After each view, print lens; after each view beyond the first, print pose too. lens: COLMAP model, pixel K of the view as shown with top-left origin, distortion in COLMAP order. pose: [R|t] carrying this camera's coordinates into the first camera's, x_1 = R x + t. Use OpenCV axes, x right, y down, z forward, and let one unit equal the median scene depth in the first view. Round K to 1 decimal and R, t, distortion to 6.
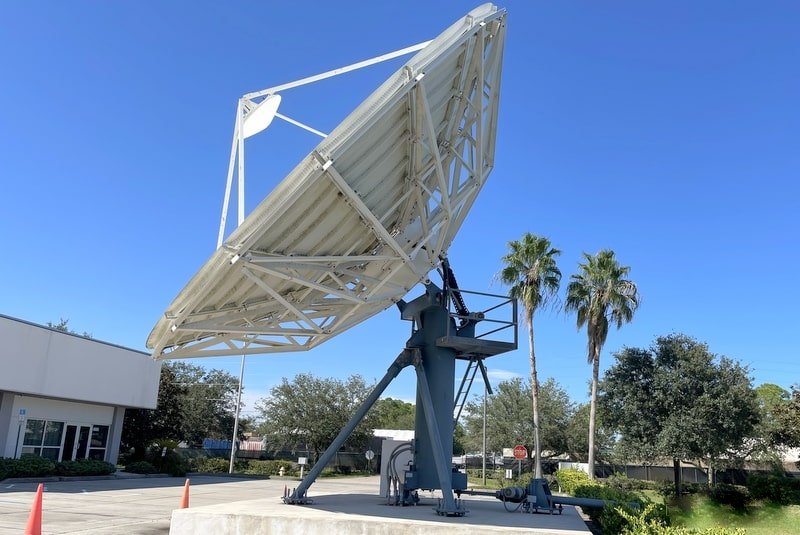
lens RADIAL K [[769.4, 0, 400.0], [0, 769.4, 267.5], [0, 0, 1]] dist [0.022446, -0.001638]
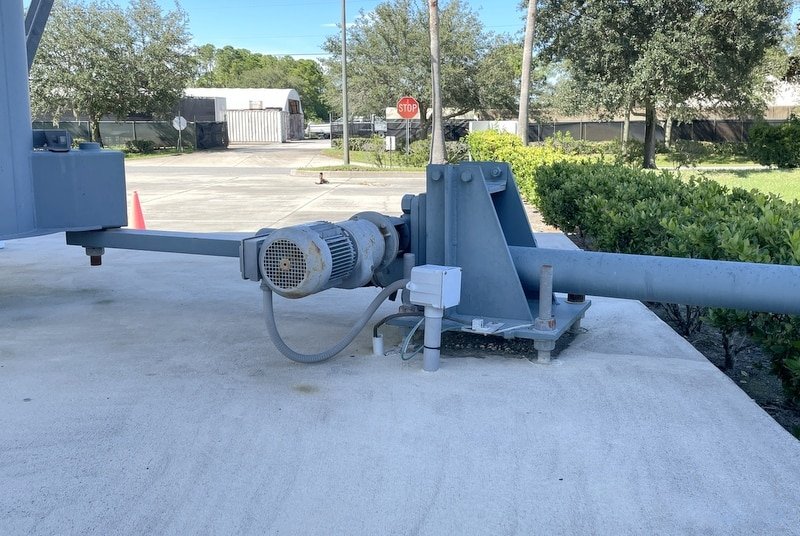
lens RADIAL K [[769.4, 0, 400.0], [0, 769.4, 268.0], [0, 0, 1]] dist [0.022446, -0.001638]
pose [[0.990204, -0.071257, 0.120077, 0.064782], [0.016310, 0.913117, 0.407372, 0.103228], [-0.138673, -0.401422, 0.905334, 0.383907]]
